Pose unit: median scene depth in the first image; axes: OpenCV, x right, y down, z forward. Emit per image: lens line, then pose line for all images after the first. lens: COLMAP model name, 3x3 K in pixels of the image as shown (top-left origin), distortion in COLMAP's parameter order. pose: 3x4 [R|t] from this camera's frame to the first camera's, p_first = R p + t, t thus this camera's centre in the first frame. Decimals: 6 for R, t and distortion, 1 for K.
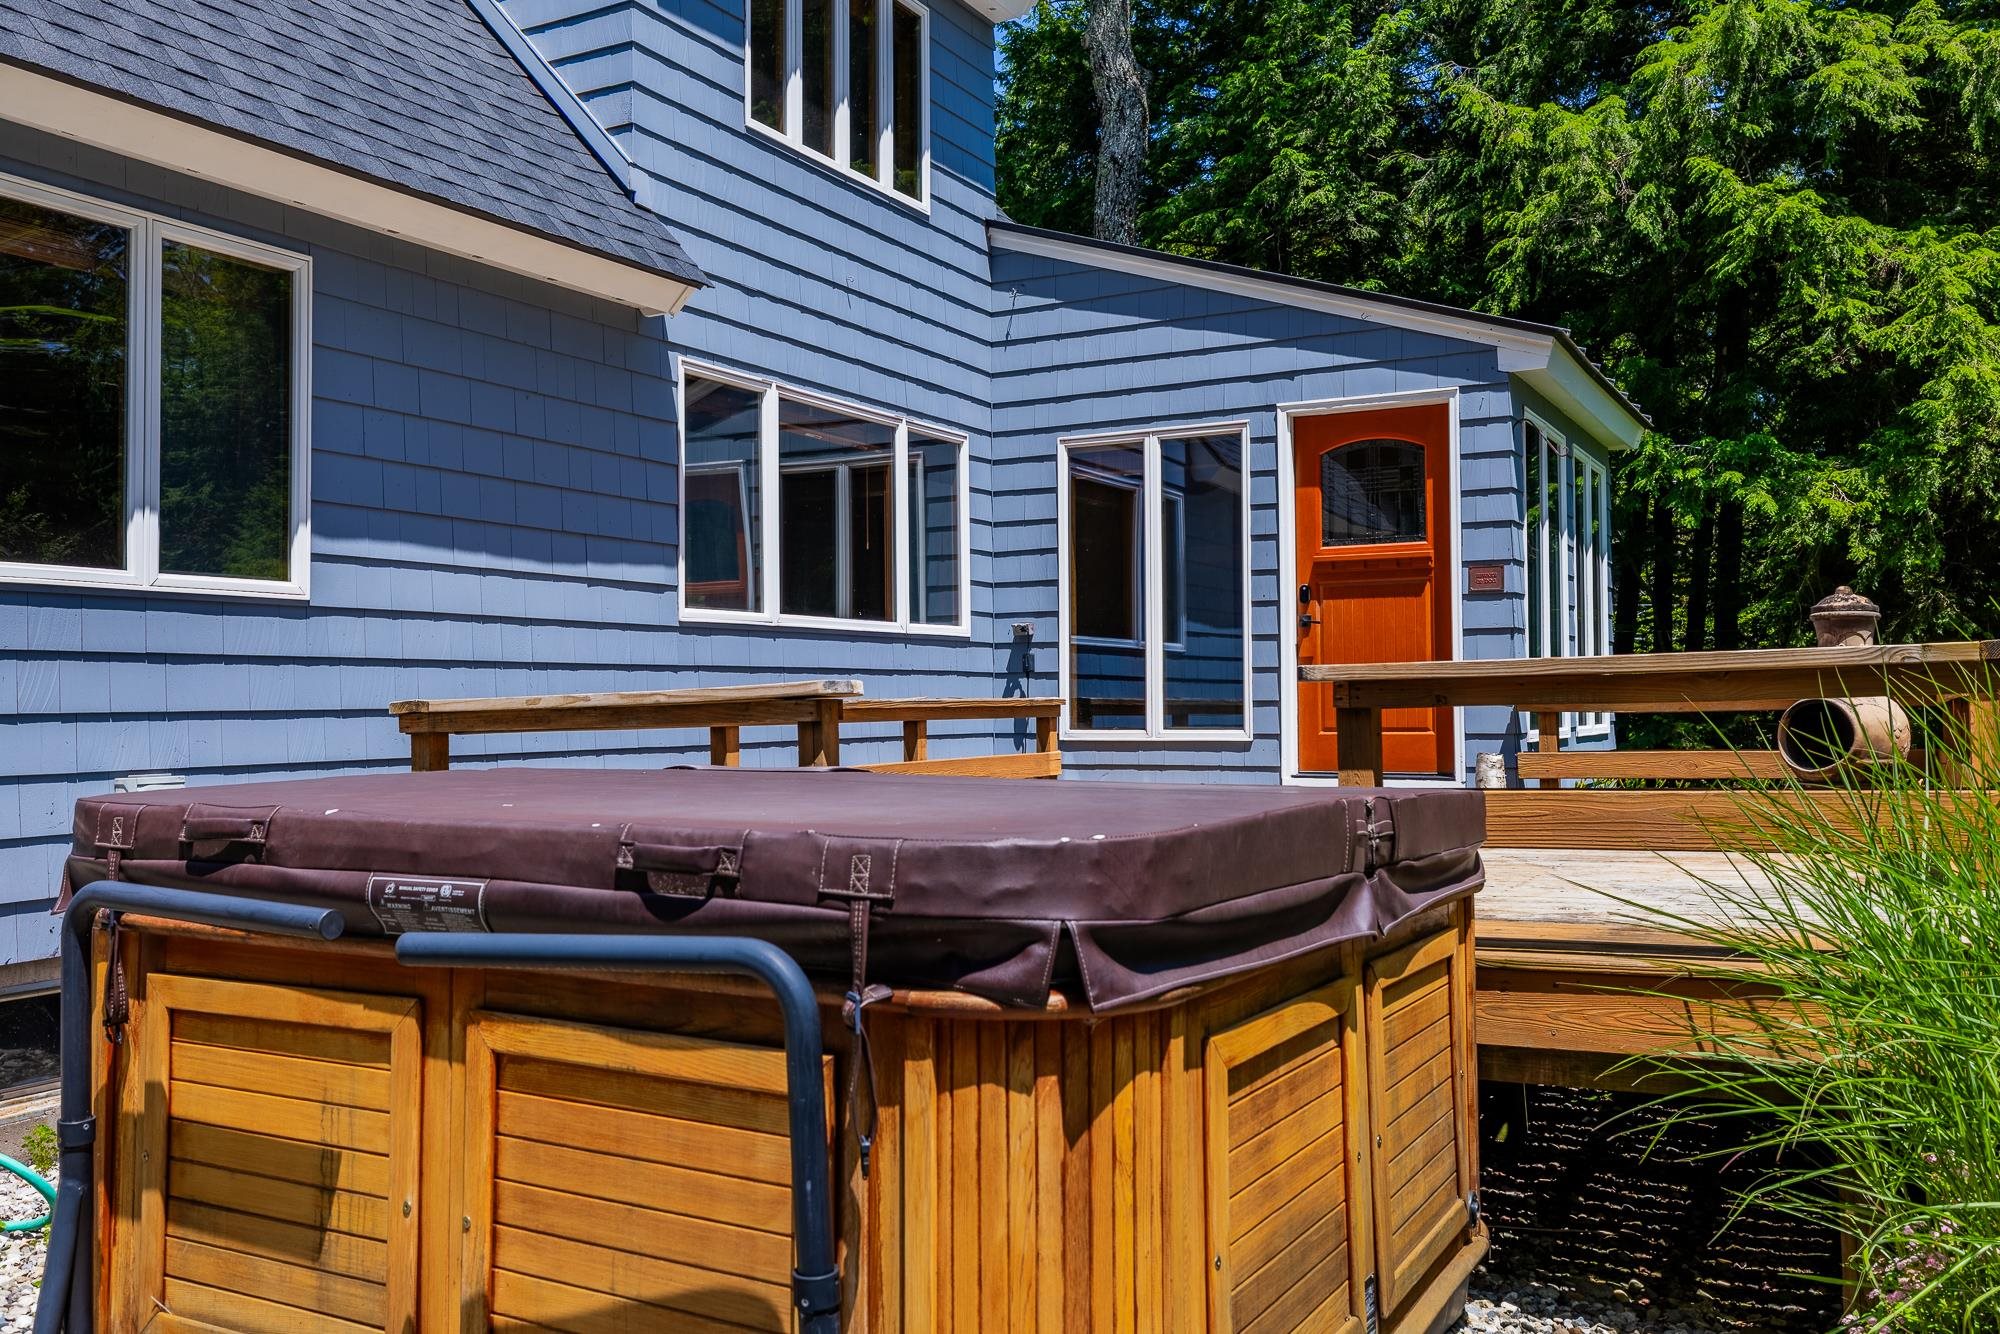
lens RADIAL K [[1645.2, 0, 995.7], [0, 1645.2, 660.9], [0, 0, 1]] dist [-0.007486, 0.001010]
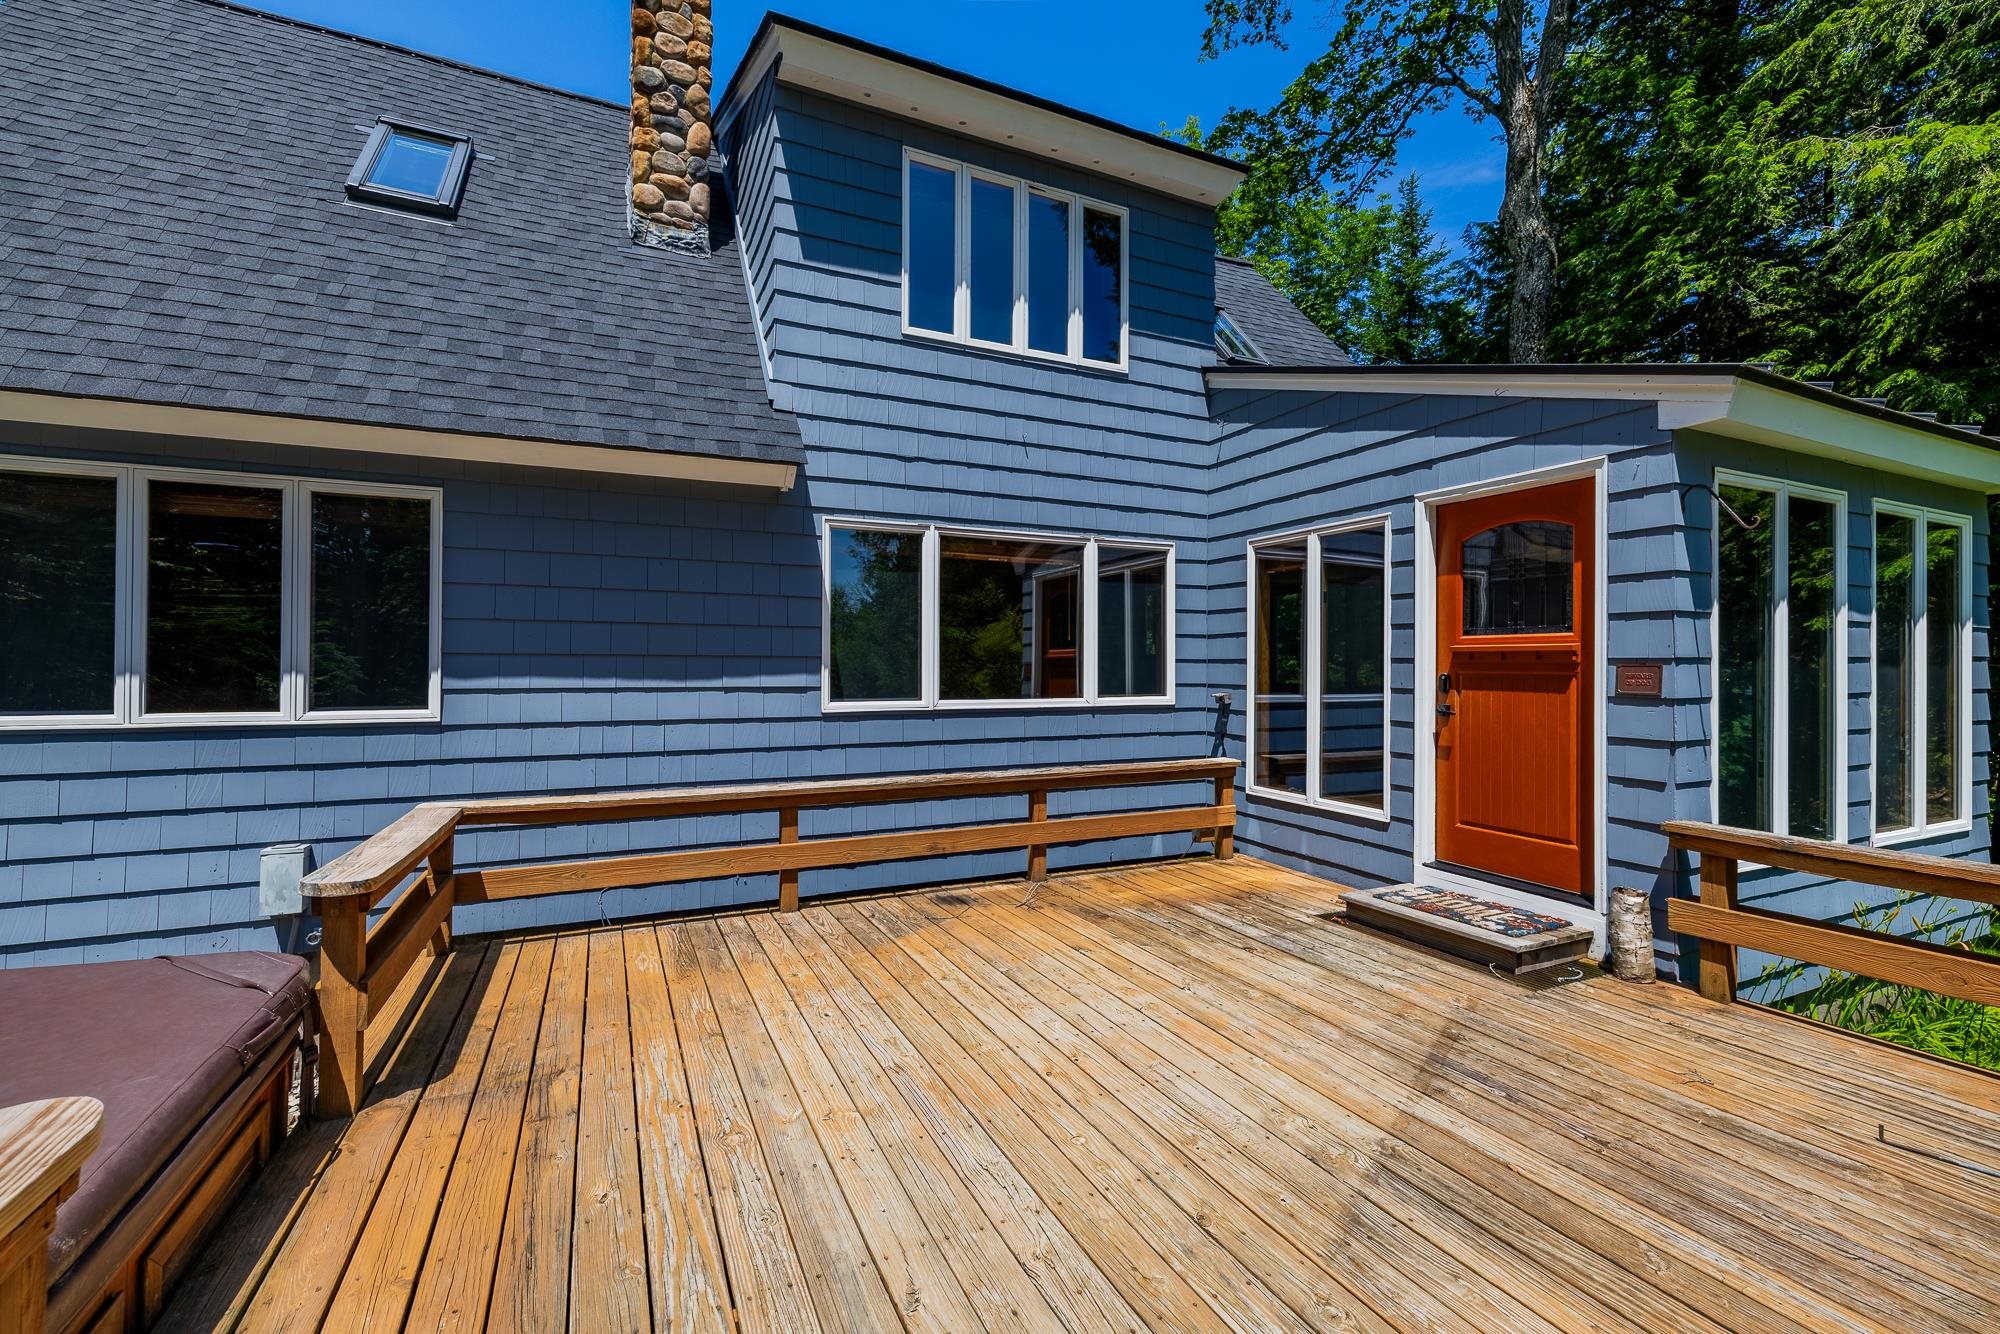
lens RADIAL K [[833.6, 0, 996.8], [0, 833.6, 660.1], [0, 0, 1]] dist [0.001020, -0.003172]
pose [[0.805705, 0.008819, -0.592251, 0.271020], [0.003703, 0.999795, 0.019924, -0.066223], [0.592305, -0.018246, 0.805507, 0.437082]]
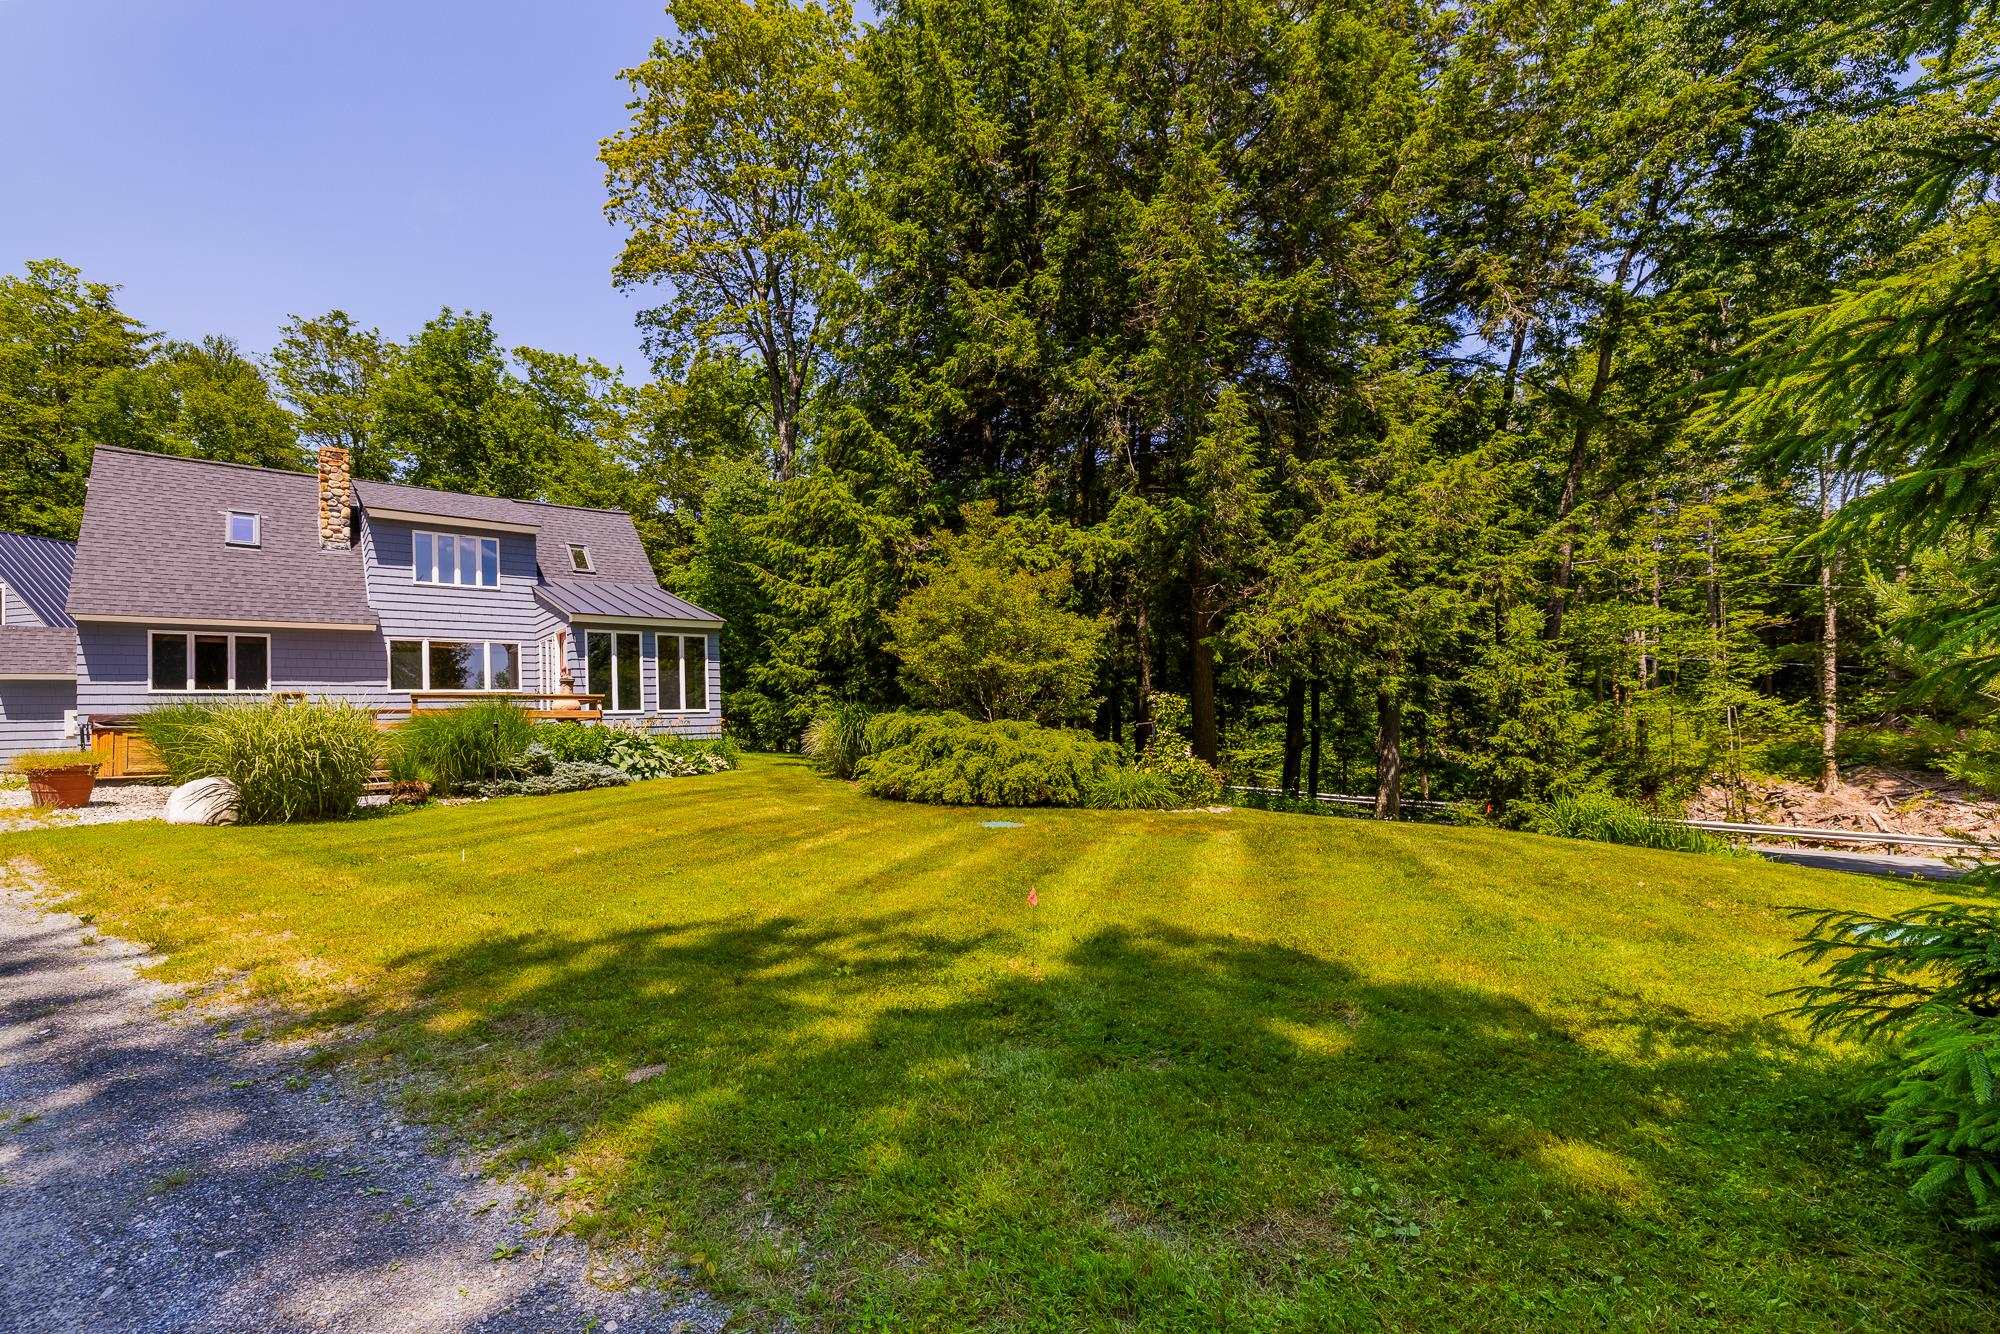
lens RADIAL K [[833.6, 0, 947.8], [0, 833.6, 708.7], [0, 0, 1]] dist [0.001020, -0.003172]
pose [[0.925022, -0.032015, -0.378562, 1.828154], [0.036750, 0.999311, 0.005287, 0.056734], [0.378132, -0.018803, 0.925561, -0.515660]]
